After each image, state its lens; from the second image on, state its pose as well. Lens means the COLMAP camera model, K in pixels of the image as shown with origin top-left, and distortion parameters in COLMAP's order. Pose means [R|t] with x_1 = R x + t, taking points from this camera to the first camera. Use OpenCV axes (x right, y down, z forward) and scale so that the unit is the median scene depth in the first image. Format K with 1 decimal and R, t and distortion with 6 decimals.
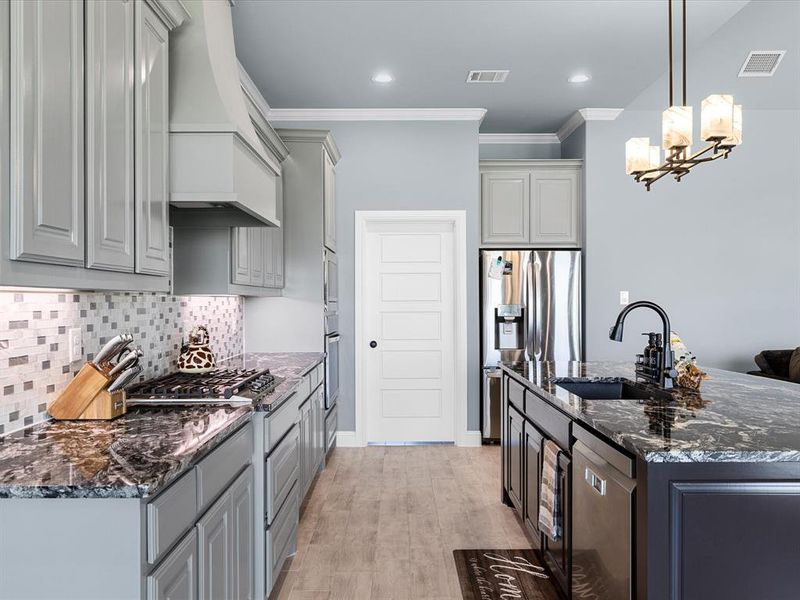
lens RADIAL K [[683.2, 0, 399.2], [0, 683.2, 298.8], [0, 0, 1]] dist [0.014531, 0.006322]
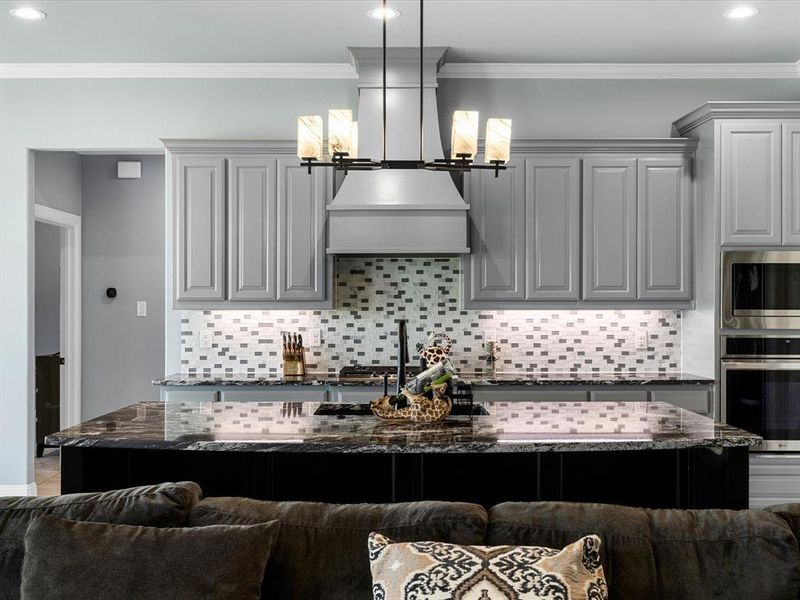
lens RADIAL K [[885.0, 0, 398.7], [0, 885.0, 297.6], [0, 0, 1]] dist [0.013006, 0.000000]
pose [[0.019400, 0.002012, -0.999810, 2.116984], [0.002004, 0.999996, 0.002051, -0.051273], [0.999810, -0.002043, 0.019396, 1.255723]]
